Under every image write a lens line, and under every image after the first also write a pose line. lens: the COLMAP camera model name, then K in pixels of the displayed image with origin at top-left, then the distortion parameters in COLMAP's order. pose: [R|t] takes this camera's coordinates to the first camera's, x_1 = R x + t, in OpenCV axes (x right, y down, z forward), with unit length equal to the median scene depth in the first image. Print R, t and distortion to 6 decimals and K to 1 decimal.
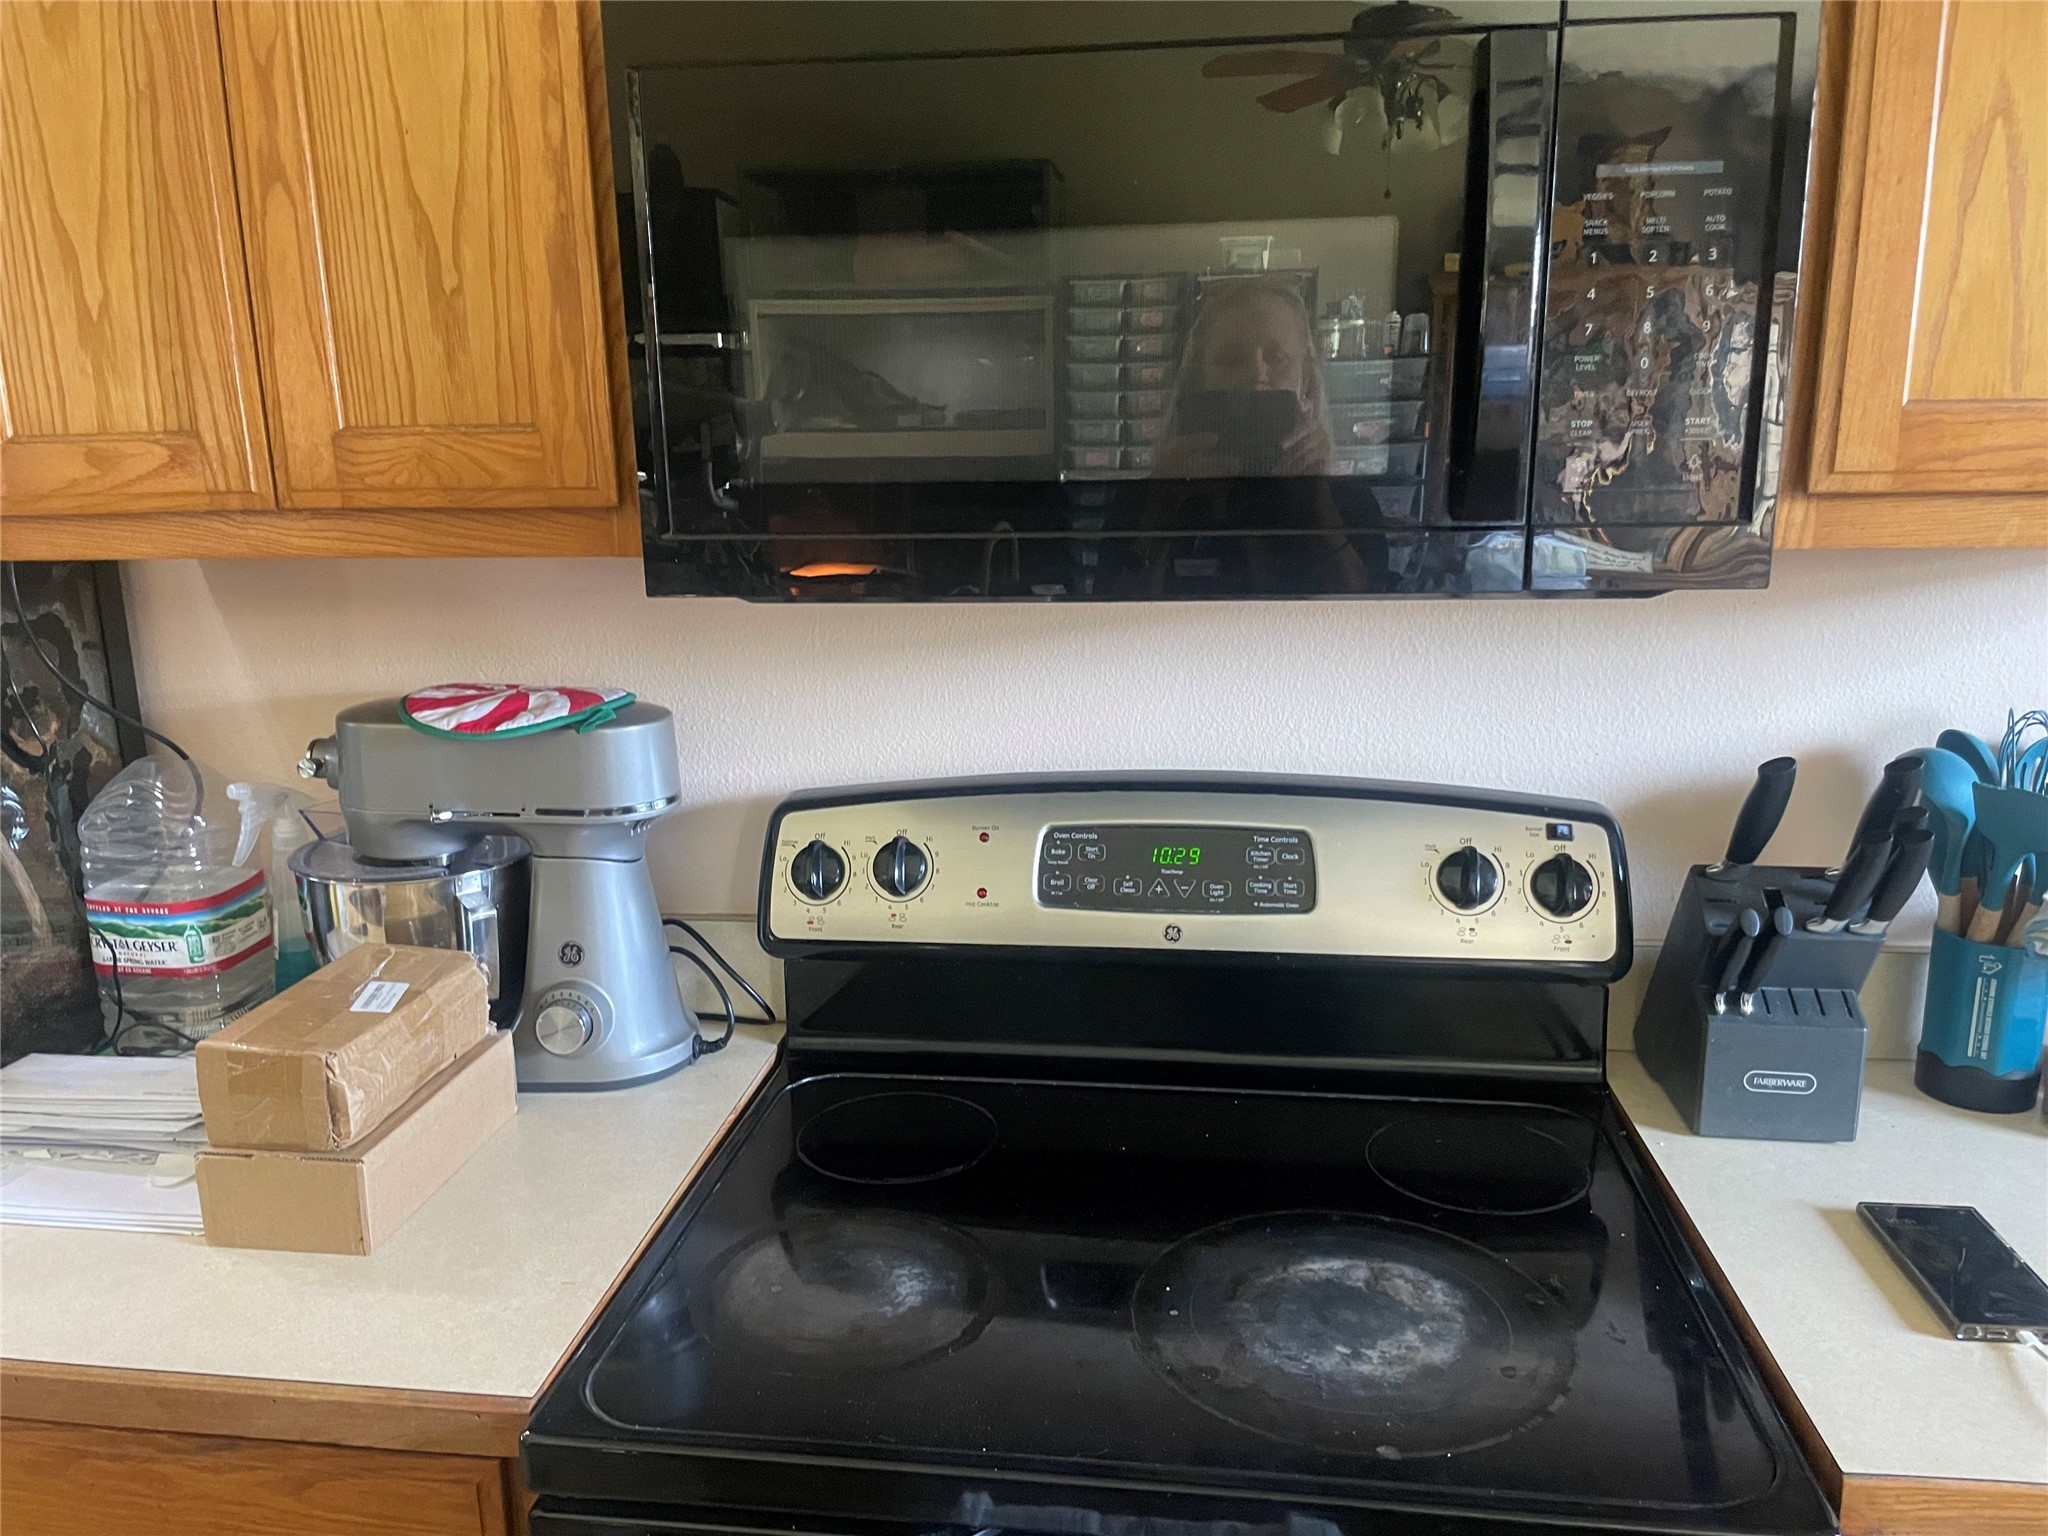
lens RADIAL K [[1582.6, 0, 1043.3], [0, 1582.6, 826.4], [0, 0, 1]] dist [0.017621, -0.017888]
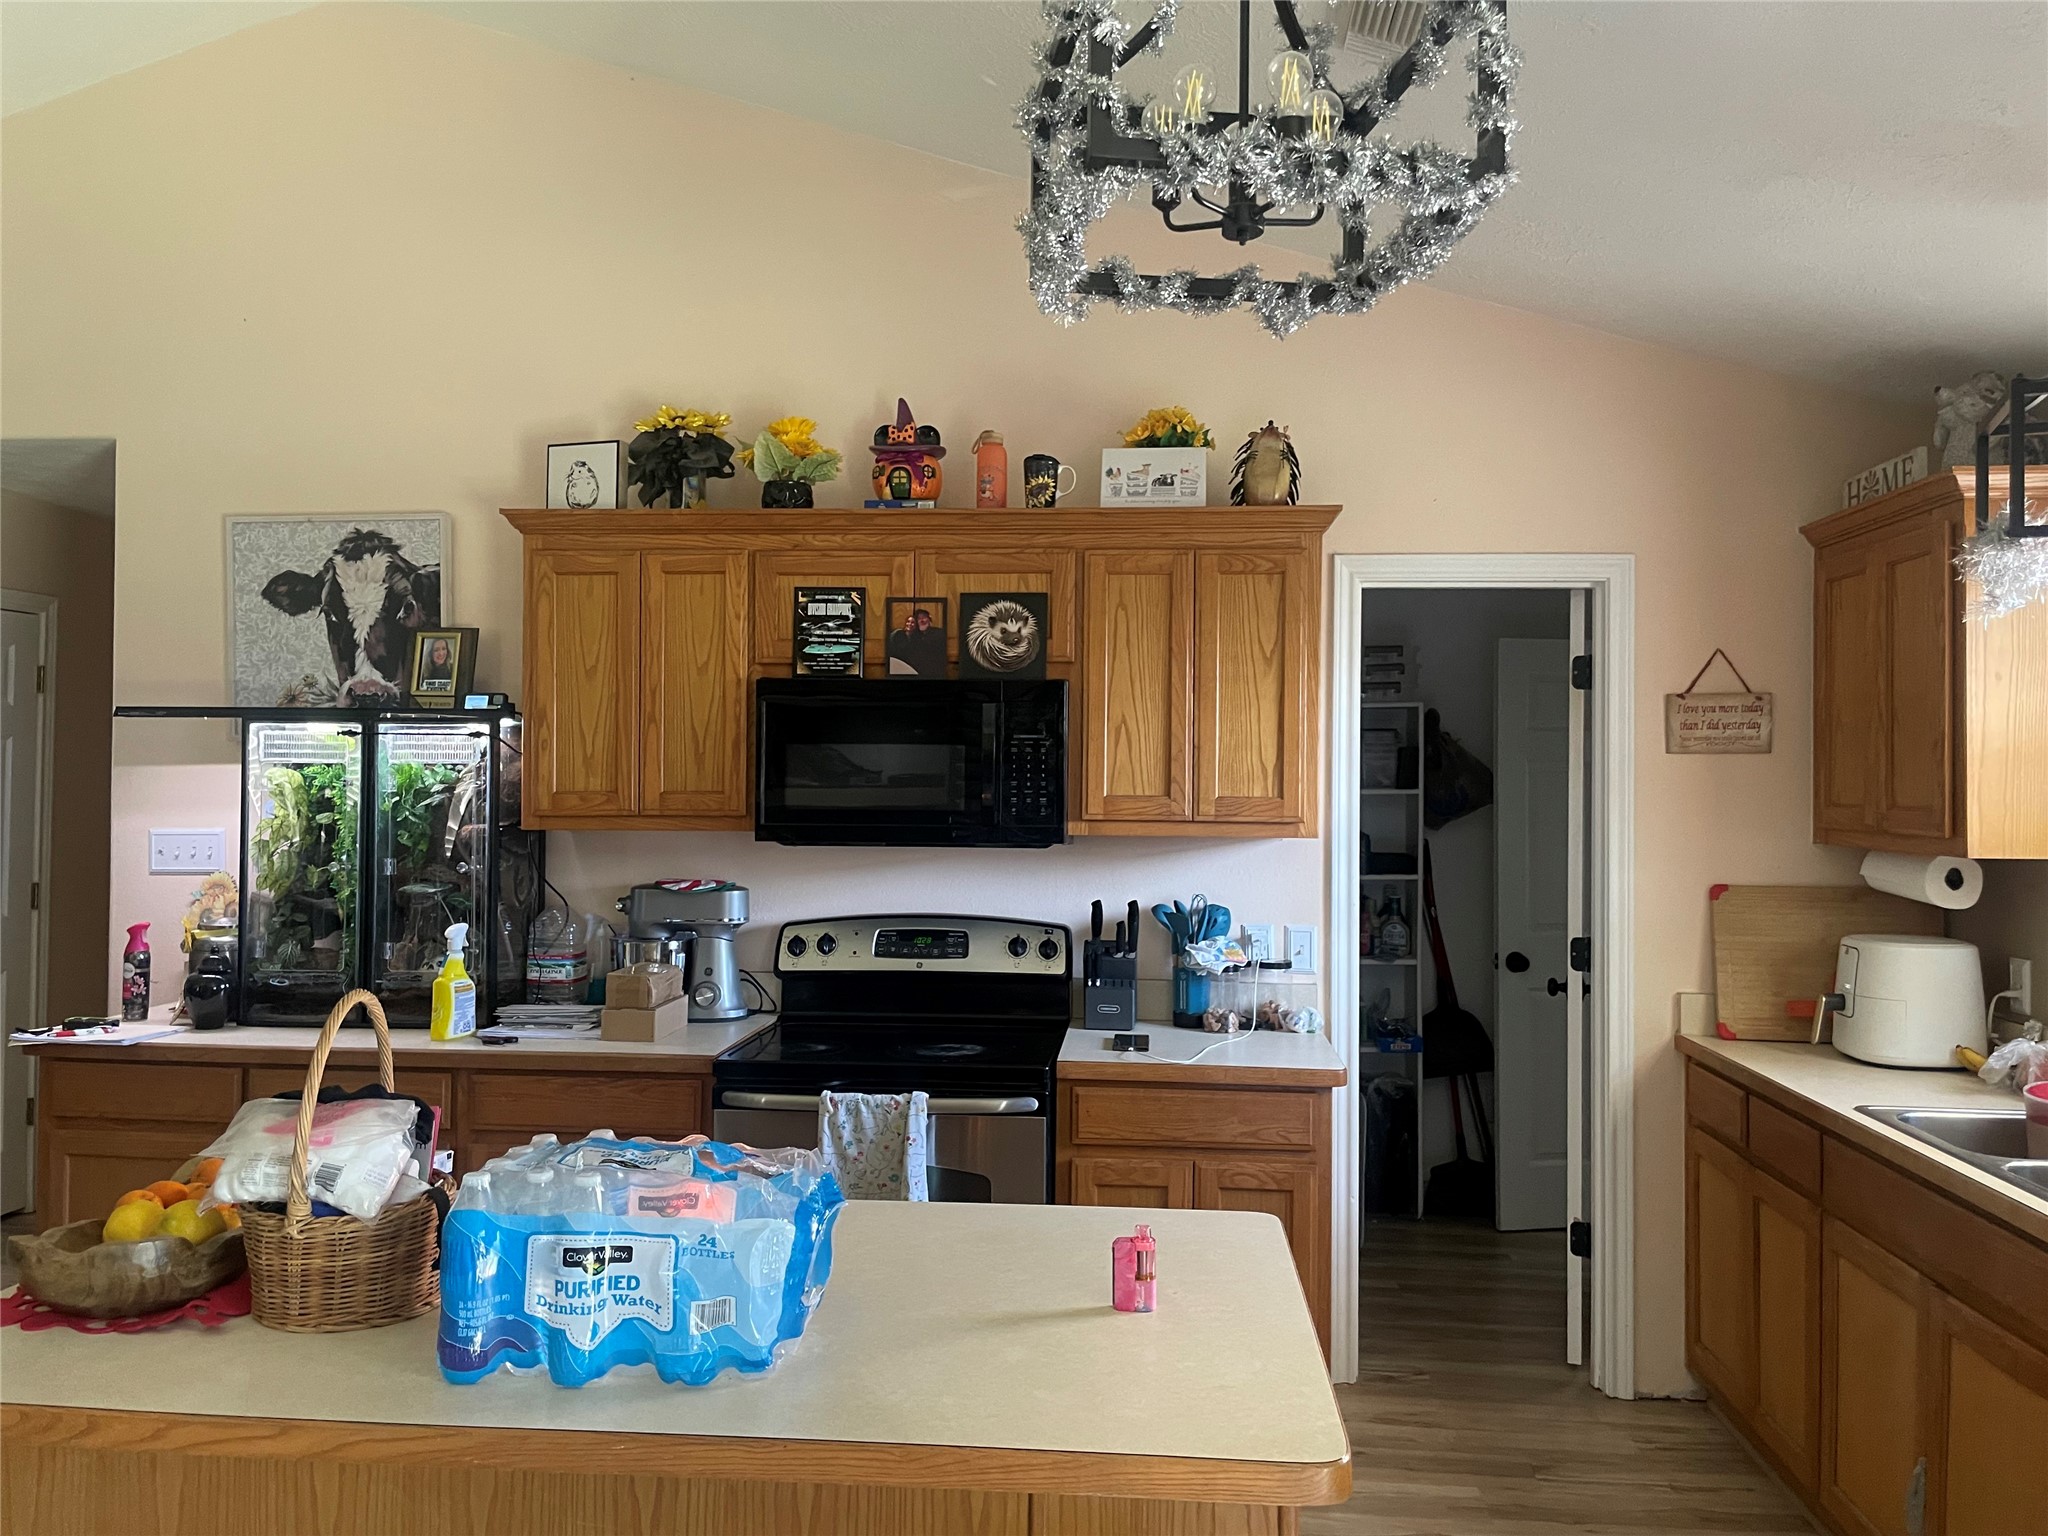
lens RADIAL K [[1582.6, 0, 1025.7], [0, 1582.6, 764.6], [0, 0, 1]] dist [0.017621, -0.017888]
pose [[0.999682, 0.023287, 0.009675, 0.237586], [-0.020093, 0.967409, -0.252419, 0.433843], [-0.015238, 0.252144, 0.967570, -1.877848]]
